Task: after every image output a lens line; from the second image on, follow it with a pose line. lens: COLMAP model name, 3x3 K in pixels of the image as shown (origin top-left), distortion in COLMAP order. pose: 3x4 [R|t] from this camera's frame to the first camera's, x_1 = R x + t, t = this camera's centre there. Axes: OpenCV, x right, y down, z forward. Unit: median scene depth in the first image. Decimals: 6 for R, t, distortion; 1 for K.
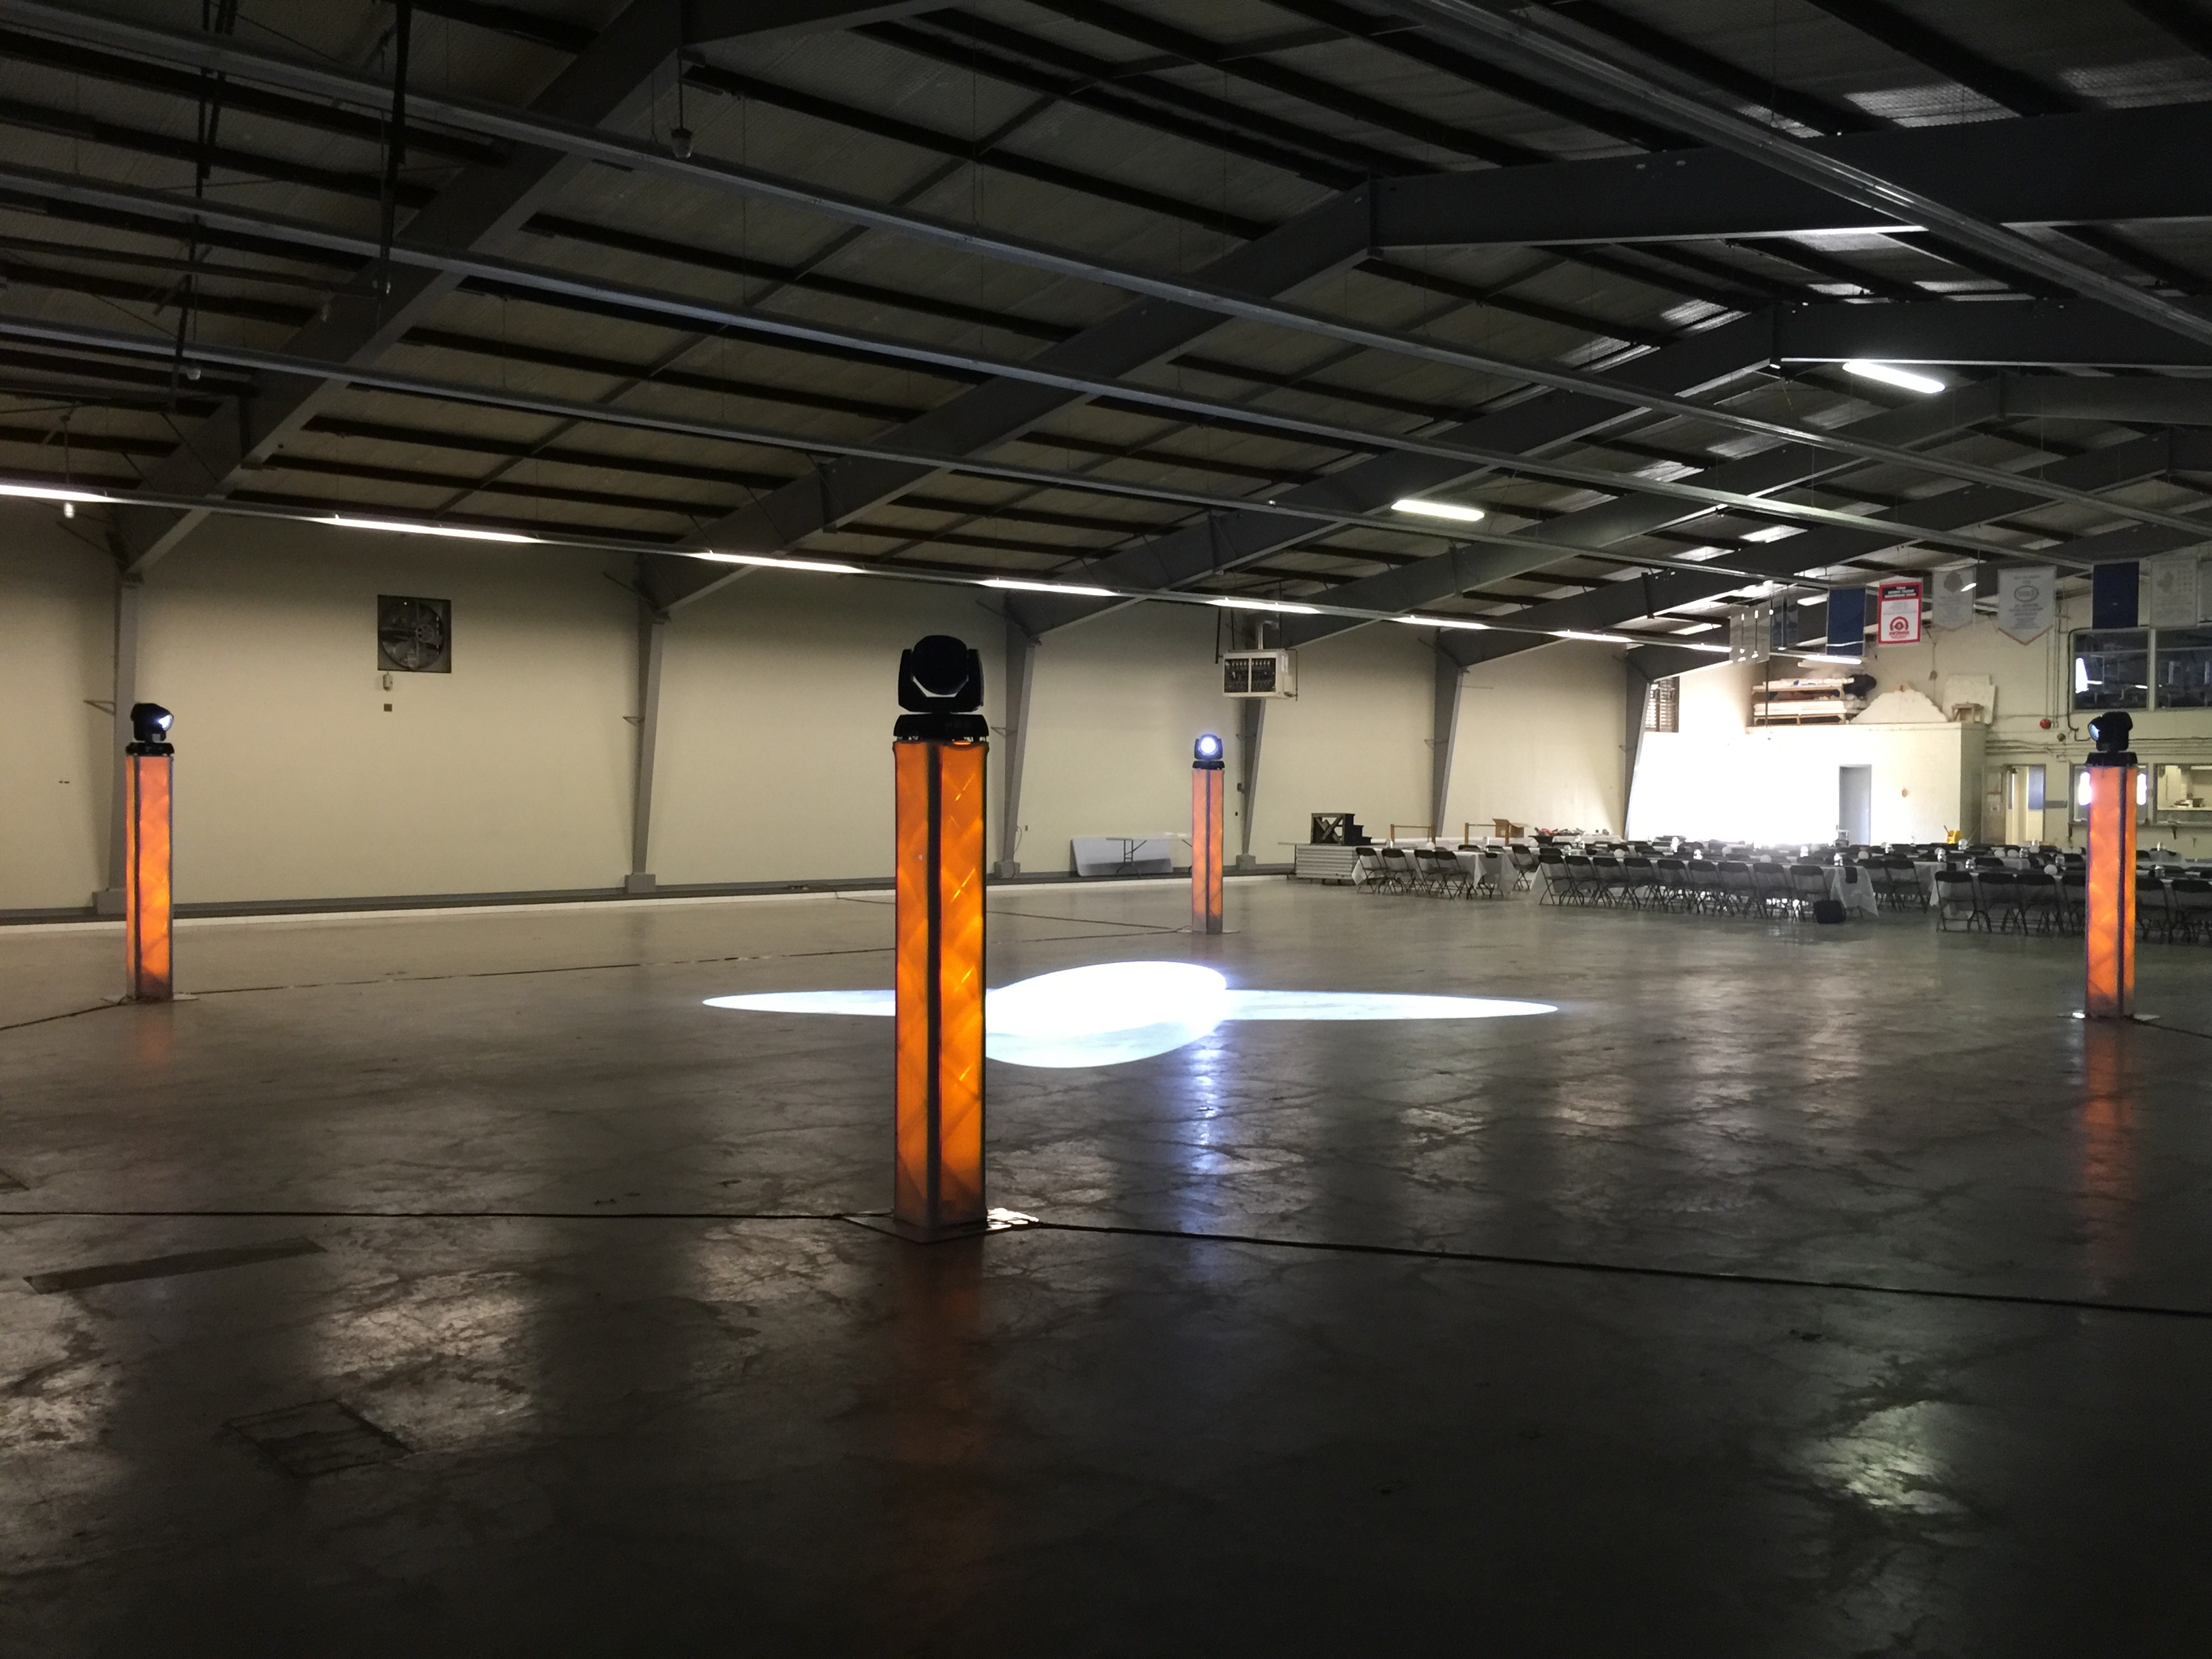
lens RADIAL K [[1887.9, 0, 1112.0], [0, 1887.9, 848.1], [0, 0, 1]] dist [0.085888, -0.119962]
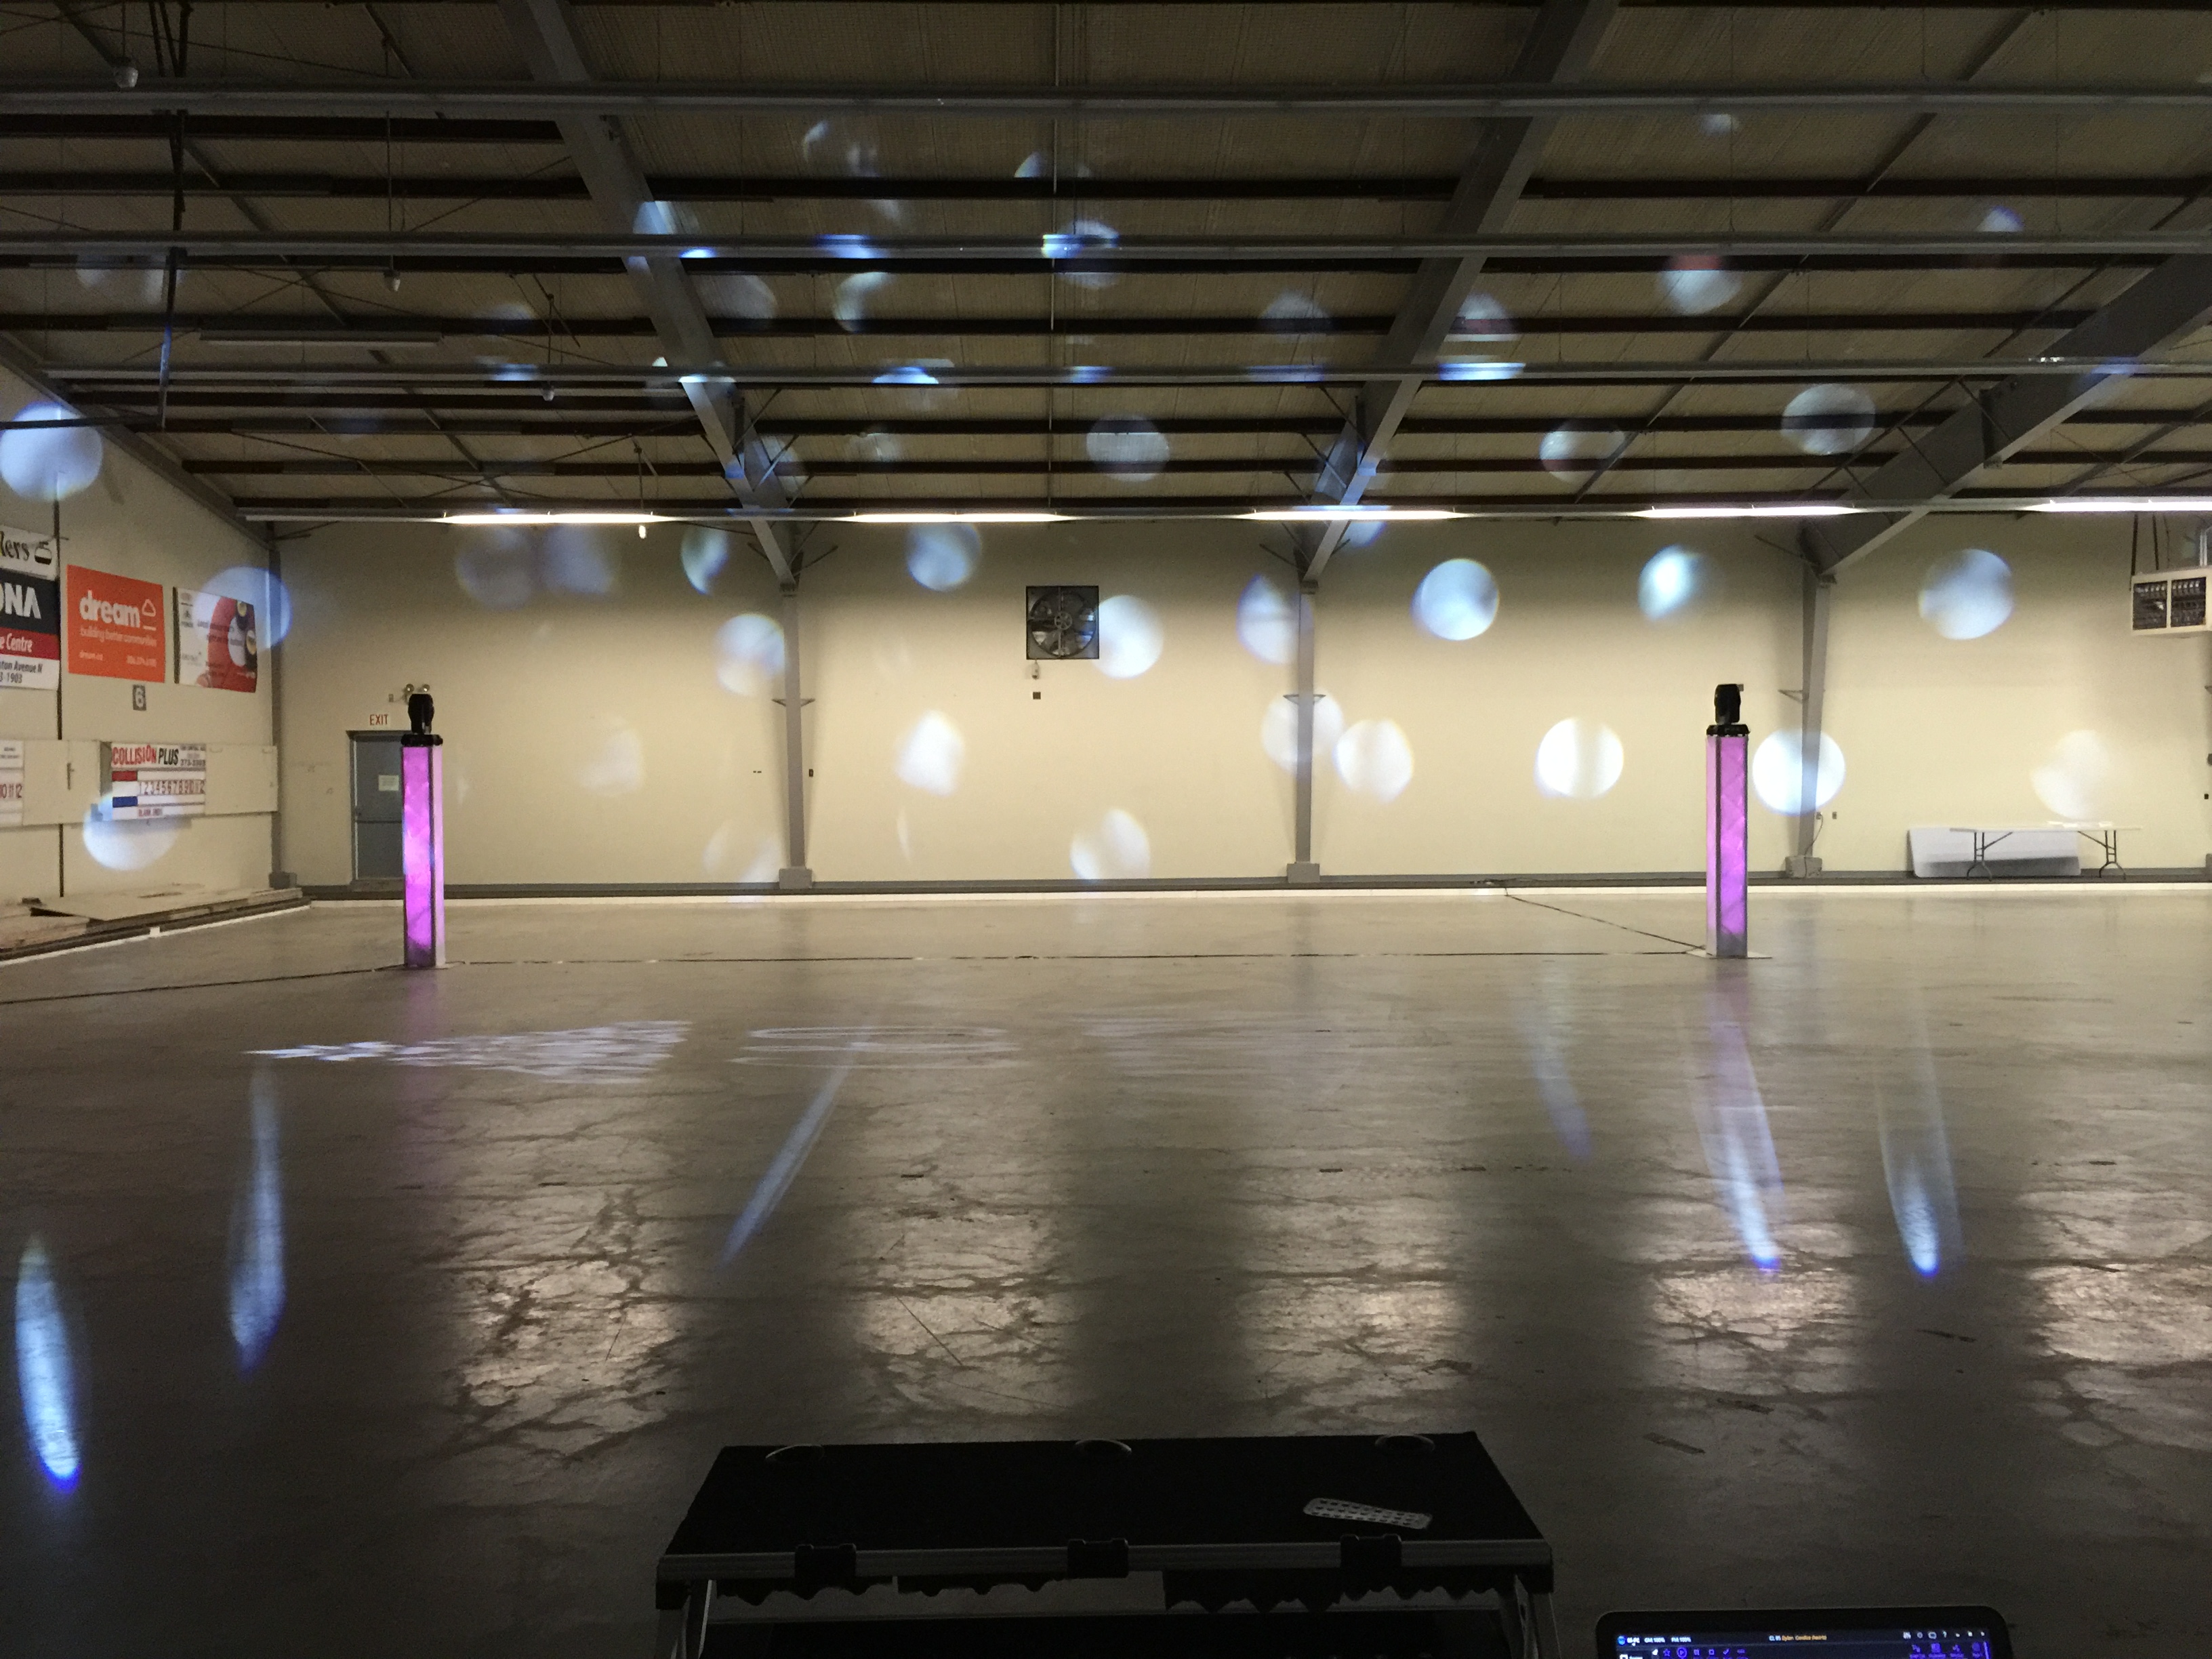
lens RADIAL K [[1887.9, 0, 1100.2], [0, 1887.9, 818.8], [0, 0, 1]] dist [0.085888, -0.119962]
pose [[0.769367, 0.006112, -0.638778, 0.380759], [-0.010421, 0.999941, -0.002984, -0.005892], [0.638722, 0.008952, 0.769386, 0.309139]]
